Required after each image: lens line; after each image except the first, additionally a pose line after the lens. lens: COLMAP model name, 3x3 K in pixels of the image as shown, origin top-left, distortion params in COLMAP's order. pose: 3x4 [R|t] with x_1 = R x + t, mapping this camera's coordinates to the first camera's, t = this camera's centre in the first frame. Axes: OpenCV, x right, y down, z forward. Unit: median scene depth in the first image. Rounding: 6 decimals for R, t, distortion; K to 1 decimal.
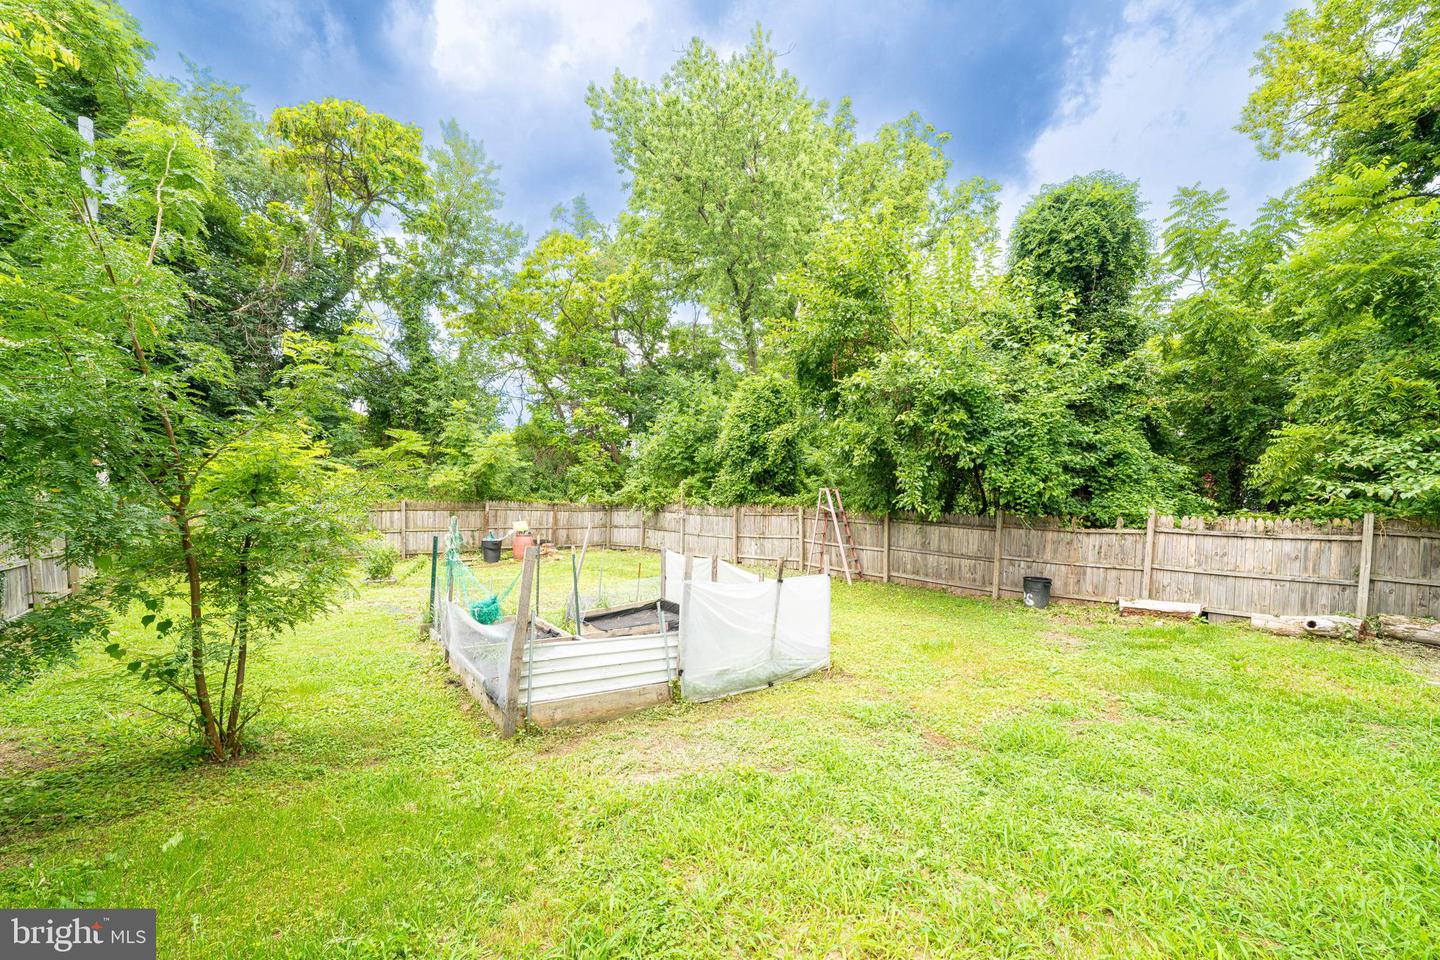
lens RADIAL K [[514.9, 0, 727.9], [0, 514.9, 504.8], [0, 0, 1]] dist [-0.019536, 0.000116]
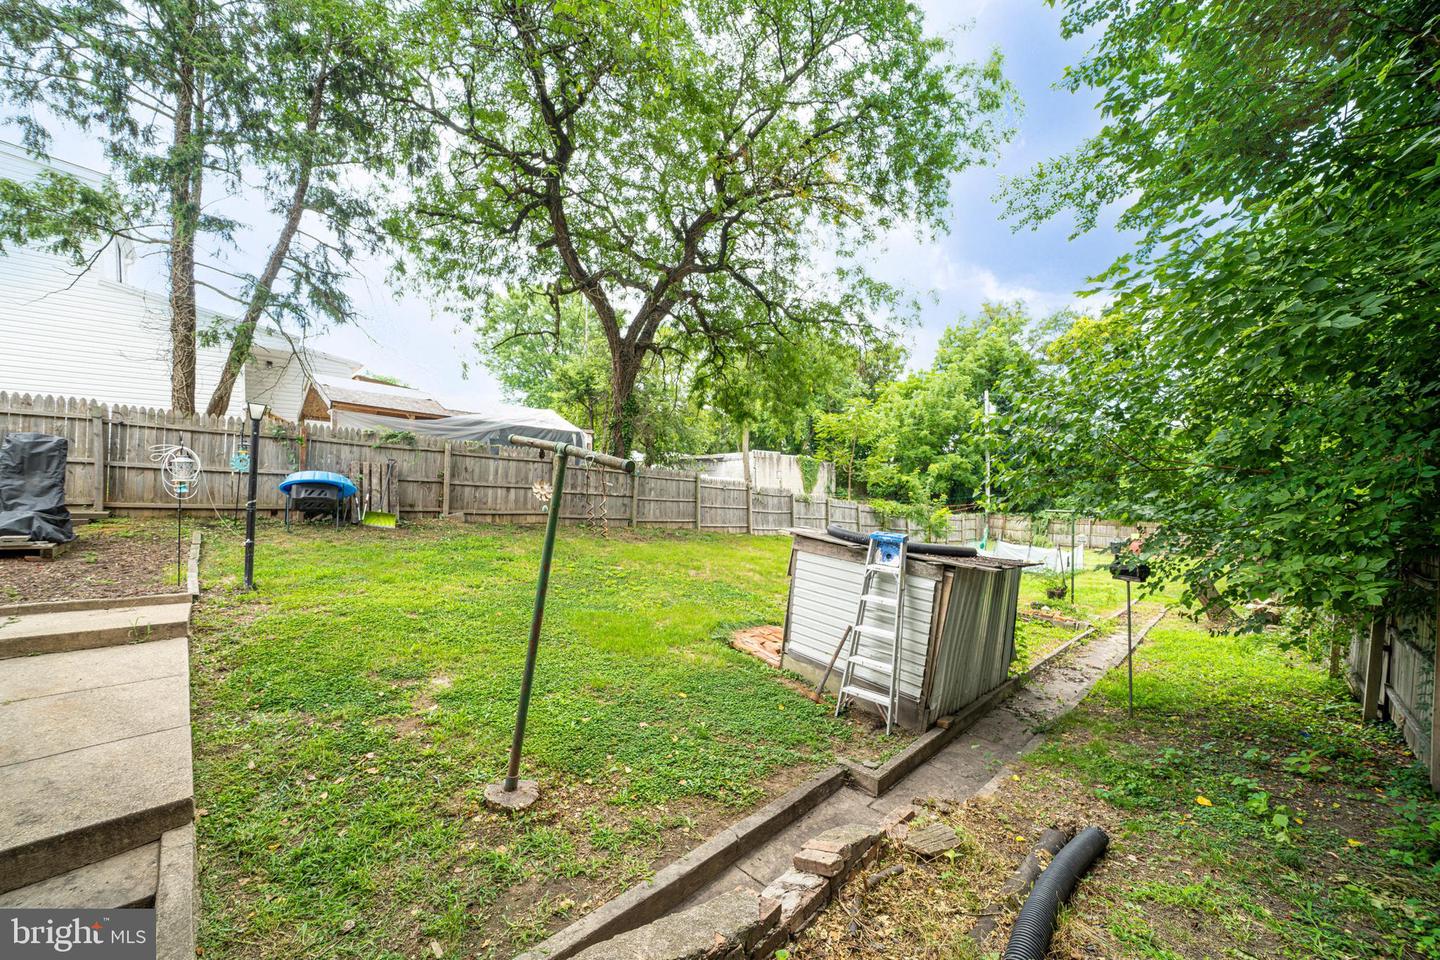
lens RADIAL K [[514.9, 0, 727.9], [0, 514.9, 504.8], [0, 0, 1]] dist [-0.019536, 0.000116]
pose [[-0.000494, 0.009797, -0.999952, 1.286241], [-0.032570, 0.999421, 0.009808, -0.036469], [0.999469, 0.032573, -0.000175, -0.396588]]
